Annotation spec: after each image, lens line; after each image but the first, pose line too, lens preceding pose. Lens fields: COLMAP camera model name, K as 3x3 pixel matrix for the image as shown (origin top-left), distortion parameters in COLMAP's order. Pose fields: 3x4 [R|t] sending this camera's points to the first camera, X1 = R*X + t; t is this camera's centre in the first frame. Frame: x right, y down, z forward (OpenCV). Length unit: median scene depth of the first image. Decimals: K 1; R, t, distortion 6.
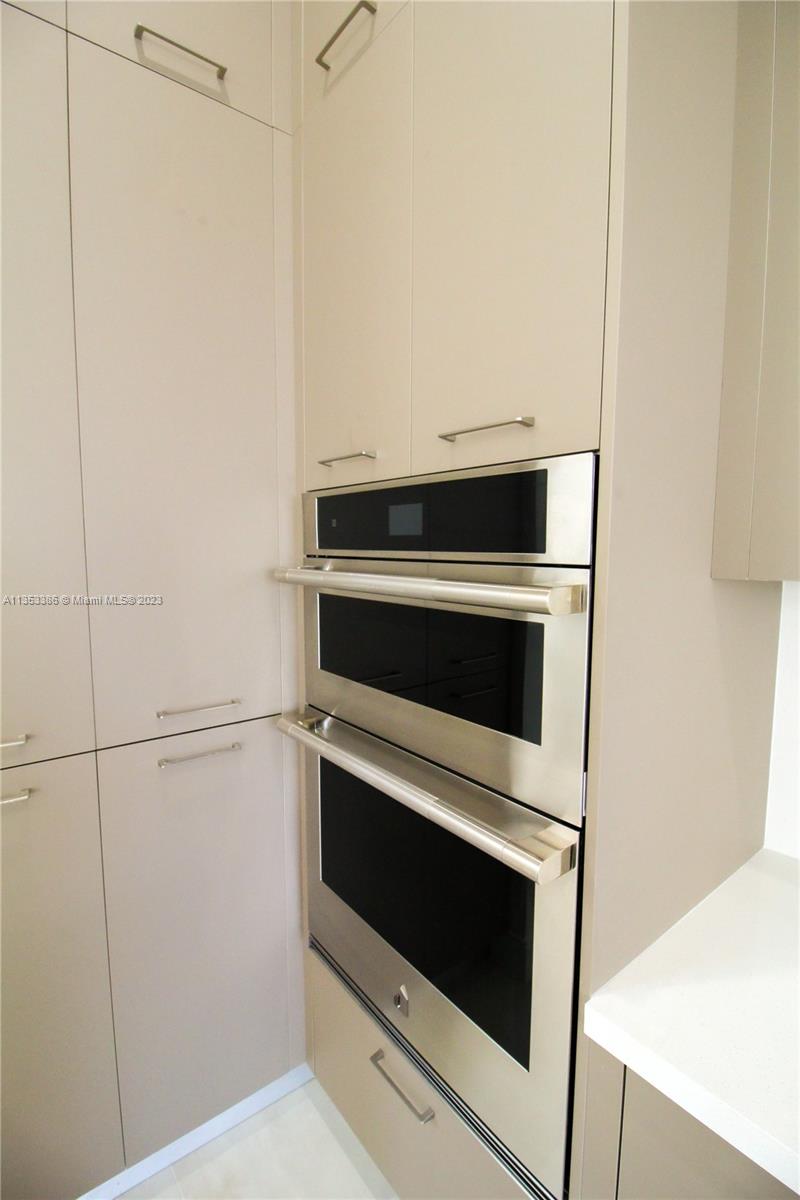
lens RADIAL K [[567.4, 0, 399.5], [0, 567.4, 622.6], [0, 0, 1]] dist [-0.000738, -0.000813]
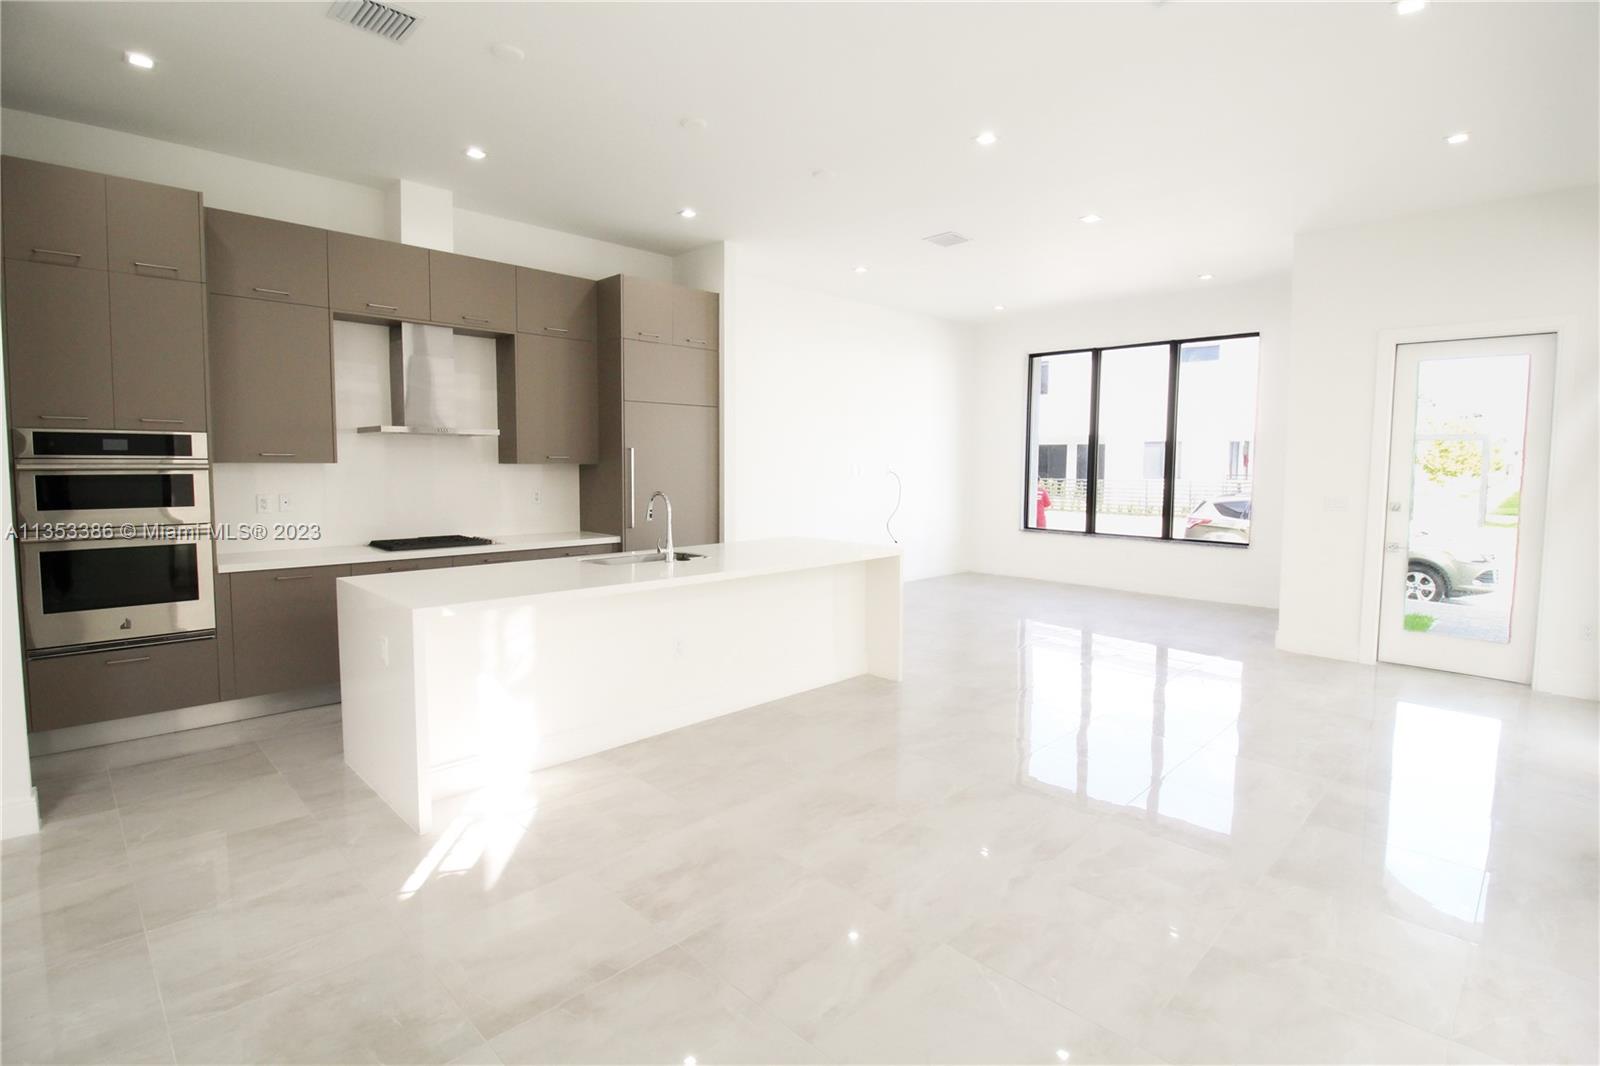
lens RADIAL K [[756.6, 0, 803.0], [0, 756.6, 522.0], [0, 0, 1]] dist [-0.000738, -0.000813]
pose [[-0.112220, -0.103845, 0.988242, -3.886412], [0.103606, 0.987881, 0.115572, 0.117265], [-0.988267, 0.115358, -0.100101, -1.875370]]
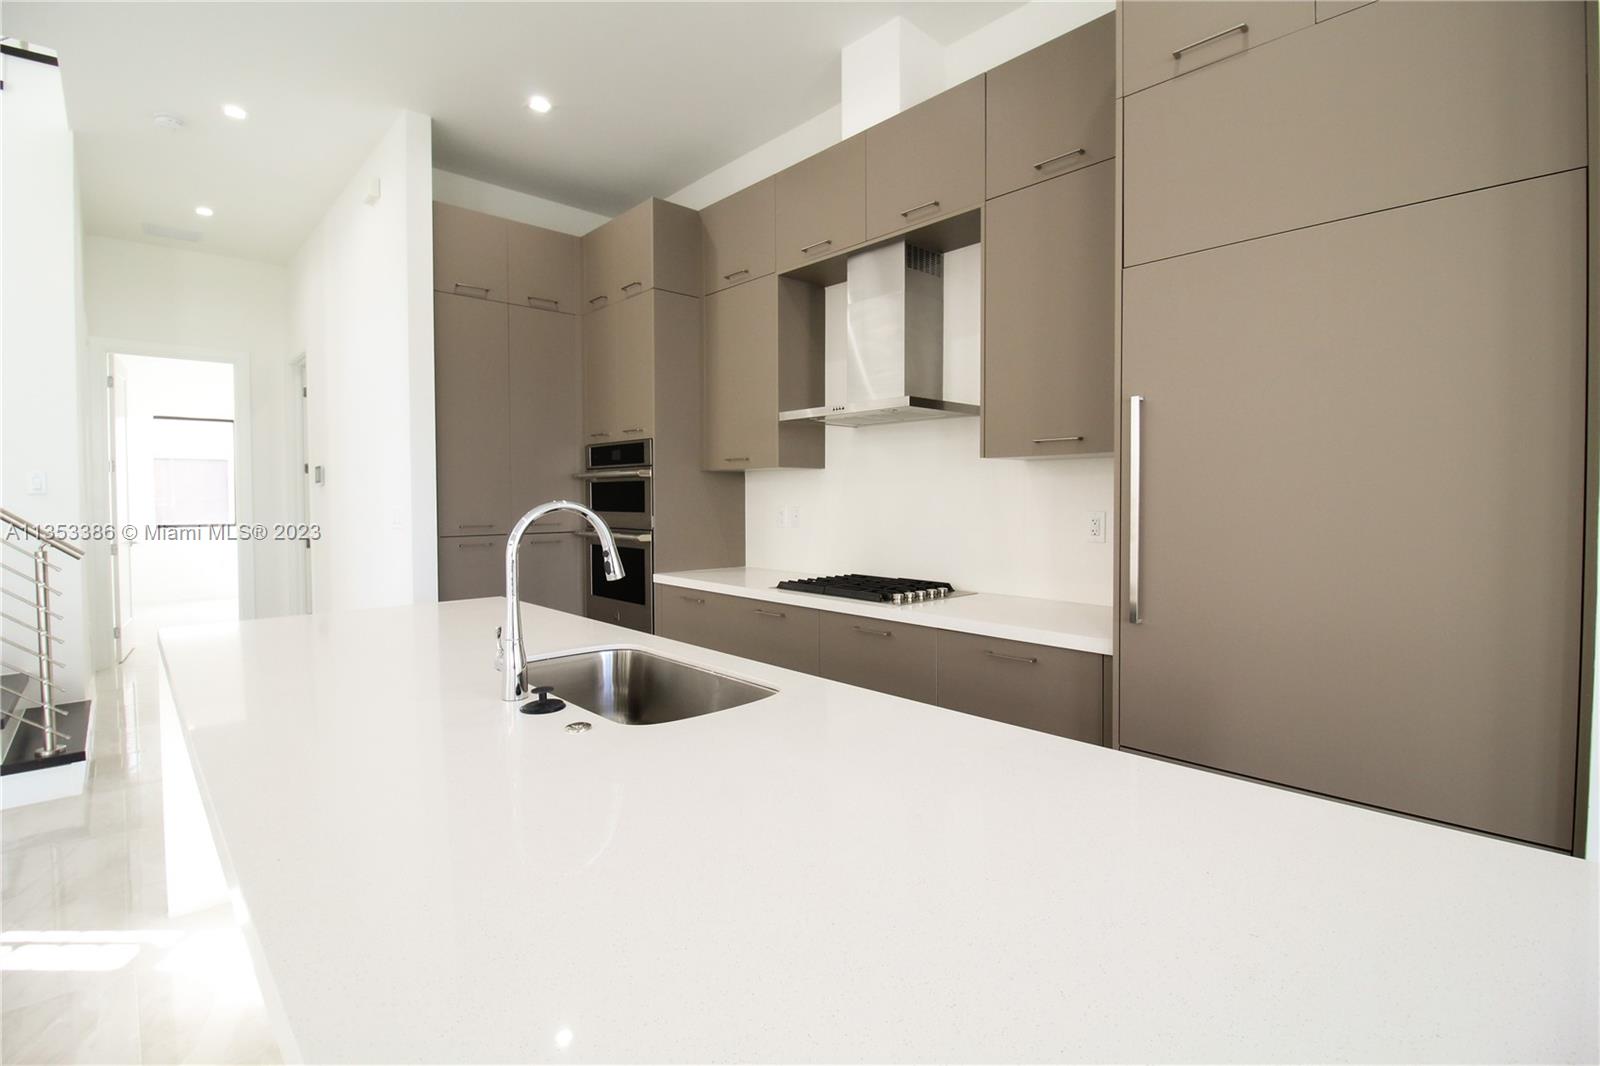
lens RADIAL K [[756.6, 0, 803.0], [0, 756.6, 522.0], [0, 0, 1]] dist [-0.000738, -0.000813]
pose [[0.995859, -0.013433, 0.089918, 0.620553], [0.021815, 0.995436, -0.092900, 0.571103], [-0.088260, 0.094477, 0.991607, -3.055687]]
